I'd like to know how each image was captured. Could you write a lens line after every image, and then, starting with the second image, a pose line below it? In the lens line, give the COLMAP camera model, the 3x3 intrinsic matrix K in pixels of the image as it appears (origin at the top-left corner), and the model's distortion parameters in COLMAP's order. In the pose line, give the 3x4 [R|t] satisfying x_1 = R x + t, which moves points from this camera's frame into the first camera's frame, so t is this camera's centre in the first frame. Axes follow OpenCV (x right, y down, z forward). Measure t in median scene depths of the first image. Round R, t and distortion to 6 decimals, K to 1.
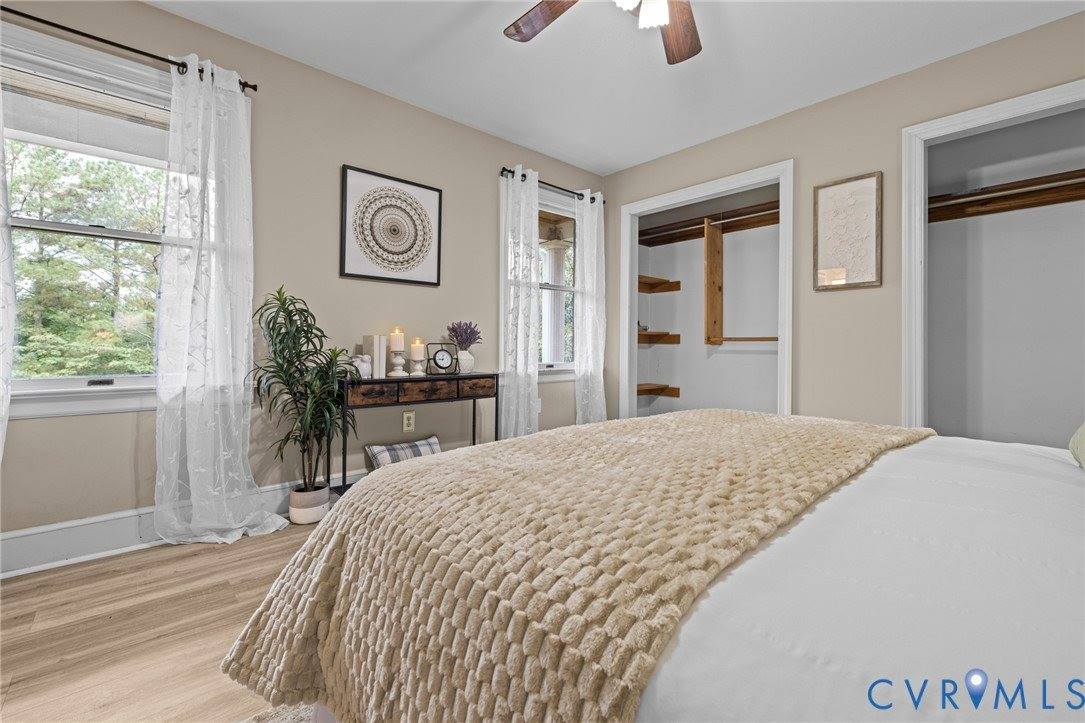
lens RADIAL K [[456.6, 0, 542.0], [0, 456.6, 350.5], [0, 0, 1]] dist [0.005691, 0.000321]
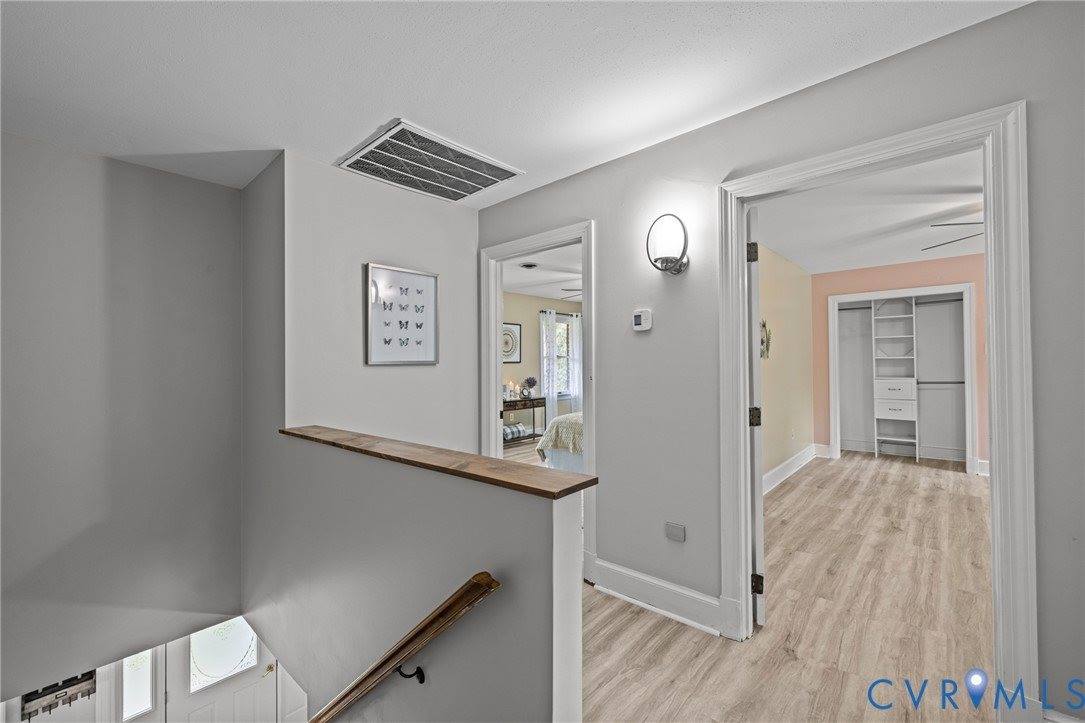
lens RADIAL K [[456.6, 0, 543.7], [0, 456.6, 358.7], [0, 0, 1]] dist [0.005691, 0.000321]
pose [[0.994148, -0.017513, 0.106594, -0.365364], [0.019082, 0.999724, -0.013716, -0.126077], [-0.106325, 0.015670, 0.994208, -1.488867]]
